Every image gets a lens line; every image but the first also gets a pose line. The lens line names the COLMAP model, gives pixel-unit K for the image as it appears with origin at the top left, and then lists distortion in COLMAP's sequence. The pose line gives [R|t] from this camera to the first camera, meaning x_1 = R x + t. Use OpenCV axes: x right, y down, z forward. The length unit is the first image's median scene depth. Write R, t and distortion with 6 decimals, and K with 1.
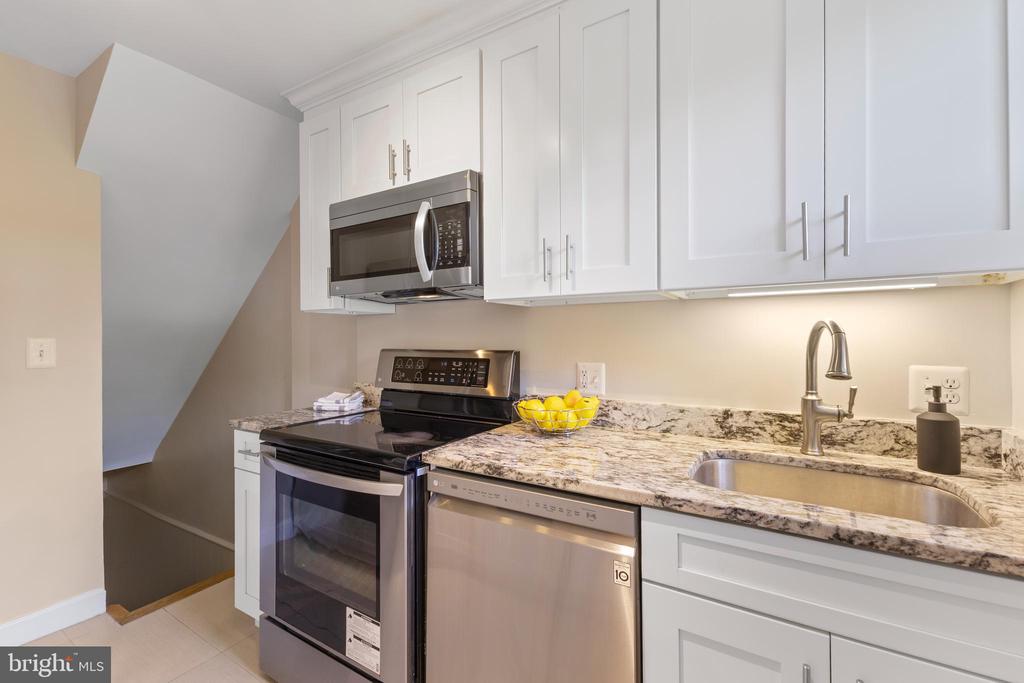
lens RADIAL K [[445.6, 0, 510.5], [0, 445.6, 339.1], [0, 0, 1]] dist [0.011616, -0.001902]
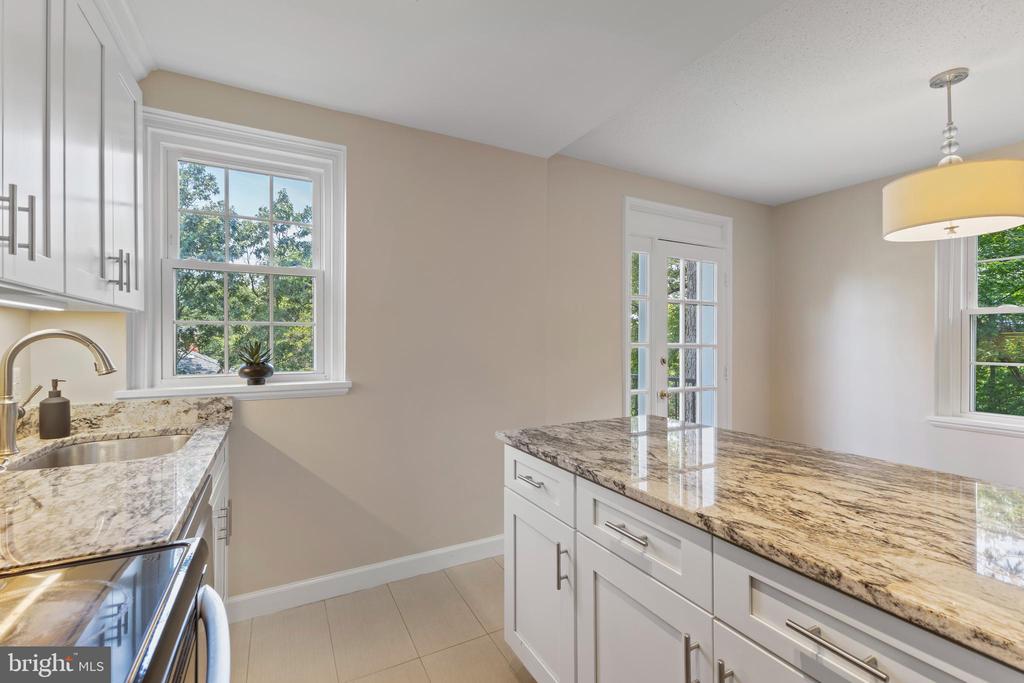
lens RADIAL K [[445.6, 0, 512.9], [0, 445.6, 336.1], [0, 0, 1]] dist [0.011616, -0.001902]
pose [[-0.863676, 0.012566, 0.503890, -0.908906], [0.007315, 0.999896, -0.012396, -0.004949], [-0.503994, -0.007020, -0.863679, 1.301663]]
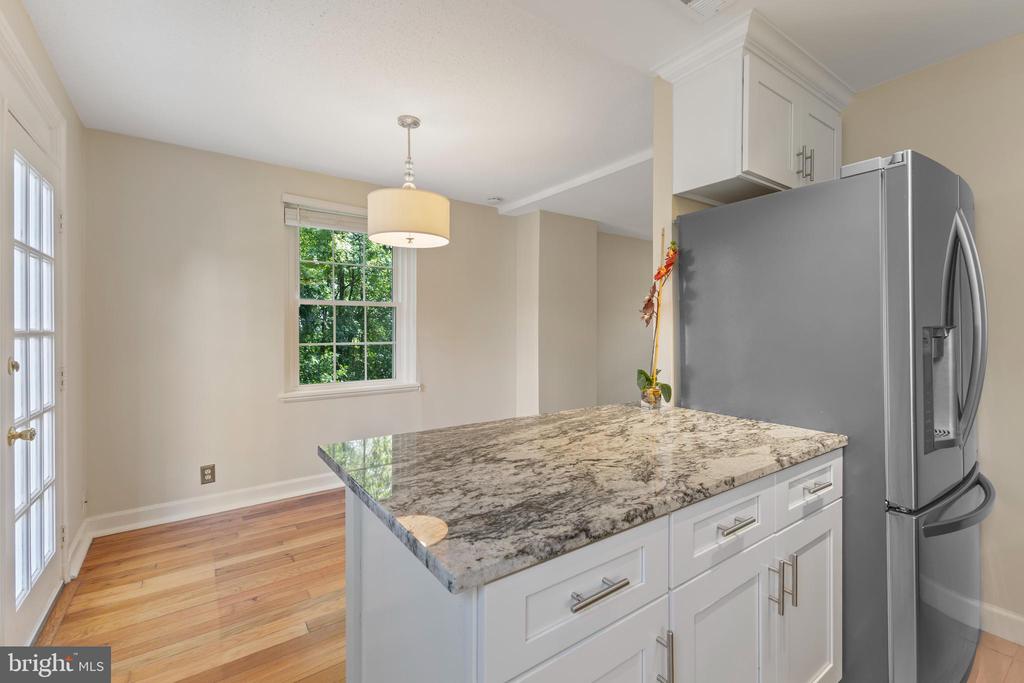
lens RADIAL K [[445.6, 0, 507.6], [0, 445.6, 331.9], [0, 0, 1]] dist [0.011616, -0.001902]
pose [[-0.399935, 0.014312, -0.916432, 0.230913], [-0.001148, 0.999869, 0.016116, -0.001730], [0.916543, 0.007498, -0.399866, 0.403405]]
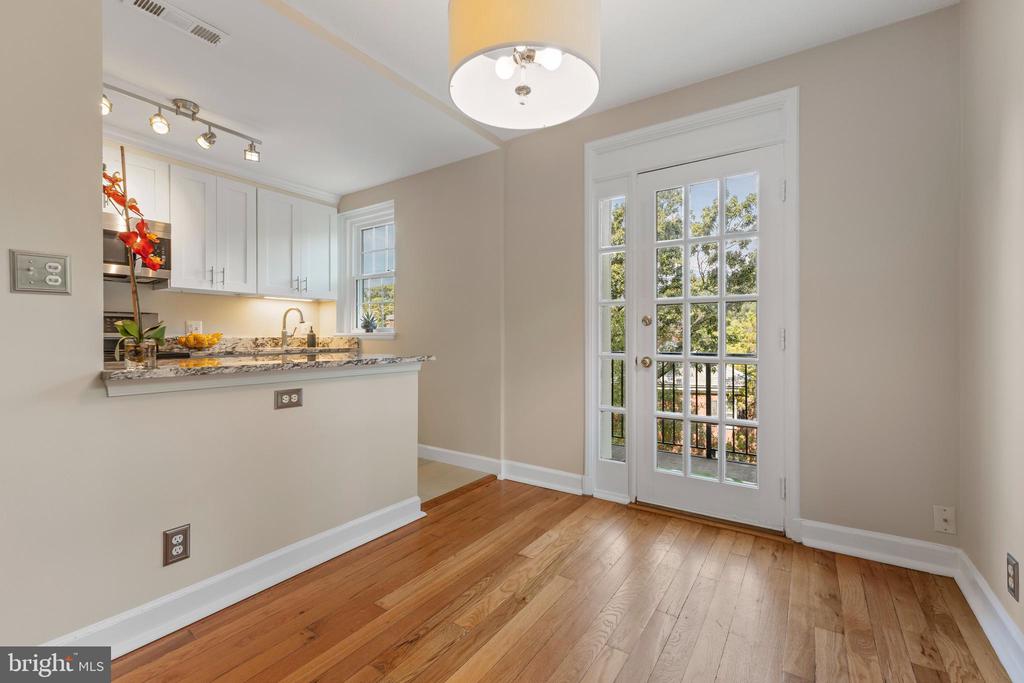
lens RADIAL K [[445.6, 0, 505.0], [0, 445.6, 336.2], [0, 0, 1]] dist [0.011616, -0.001902]
pose [[0.061871, 0.009848, 0.998036, -2.486781], [0.002056, 0.999948, -0.009994, 0.201975], [-0.998082, 0.002670, 0.061847, -0.818735]]
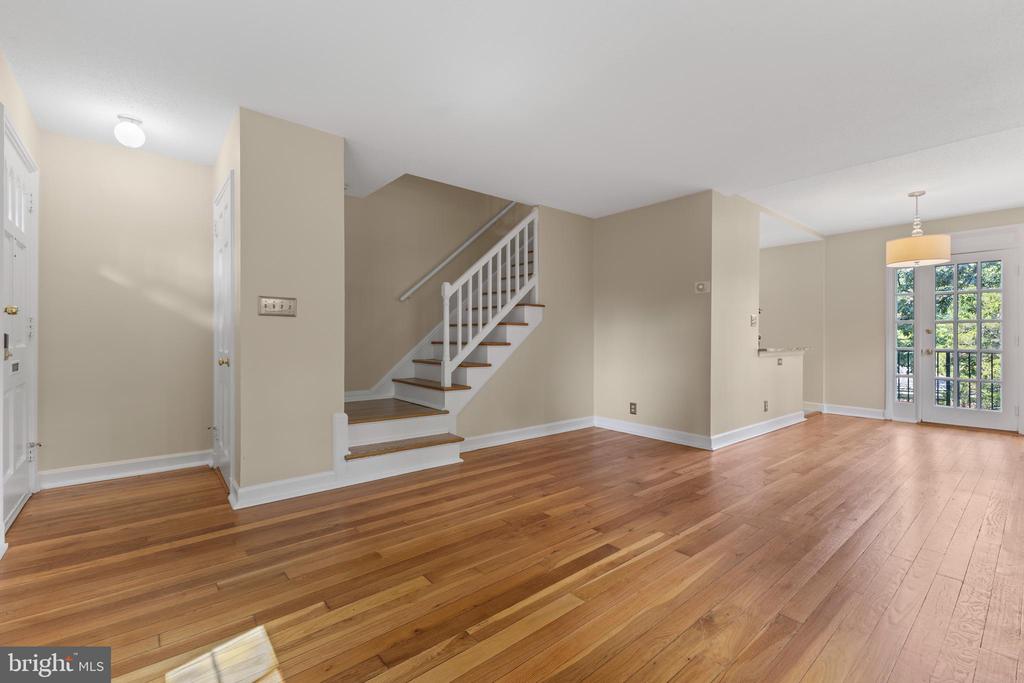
lens RADIAL K [[445.6, 0, 502.1], [0, 445.6, 333.4], [0, 0, 1]] dist [0.011616, -0.001902]
pose [[0.332039, 0.017534, 0.943103, -5.698116], [-0.004256, 0.999845, -0.017090, 0.219277], [-0.943256, 0.001661, 0.332062, 1.037378]]
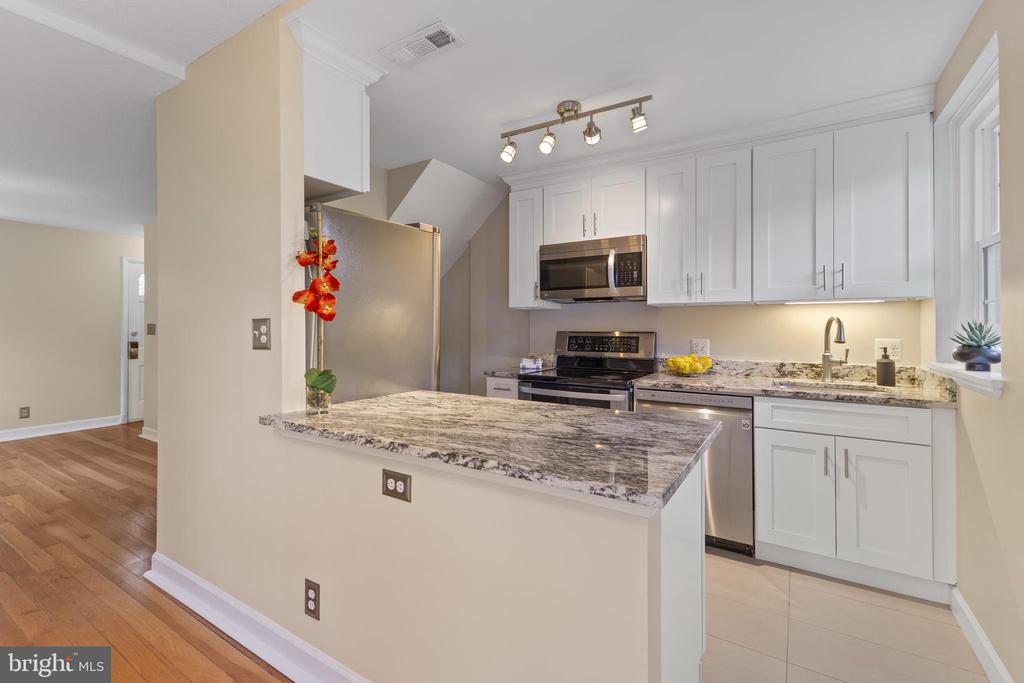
lens RADIAL K [[445.6, 0, 510.1], [0, 445.6, 324.7], [0, 0, 1]] dist [0.011616, -0.001902]
pose [[0.999833, 0.006786, -0.016965, -0.731998], [-0.006921, 0.999945, -0.007895, 0.021108], [0.016911, 0.008012, 0.999825, -1.056549]]
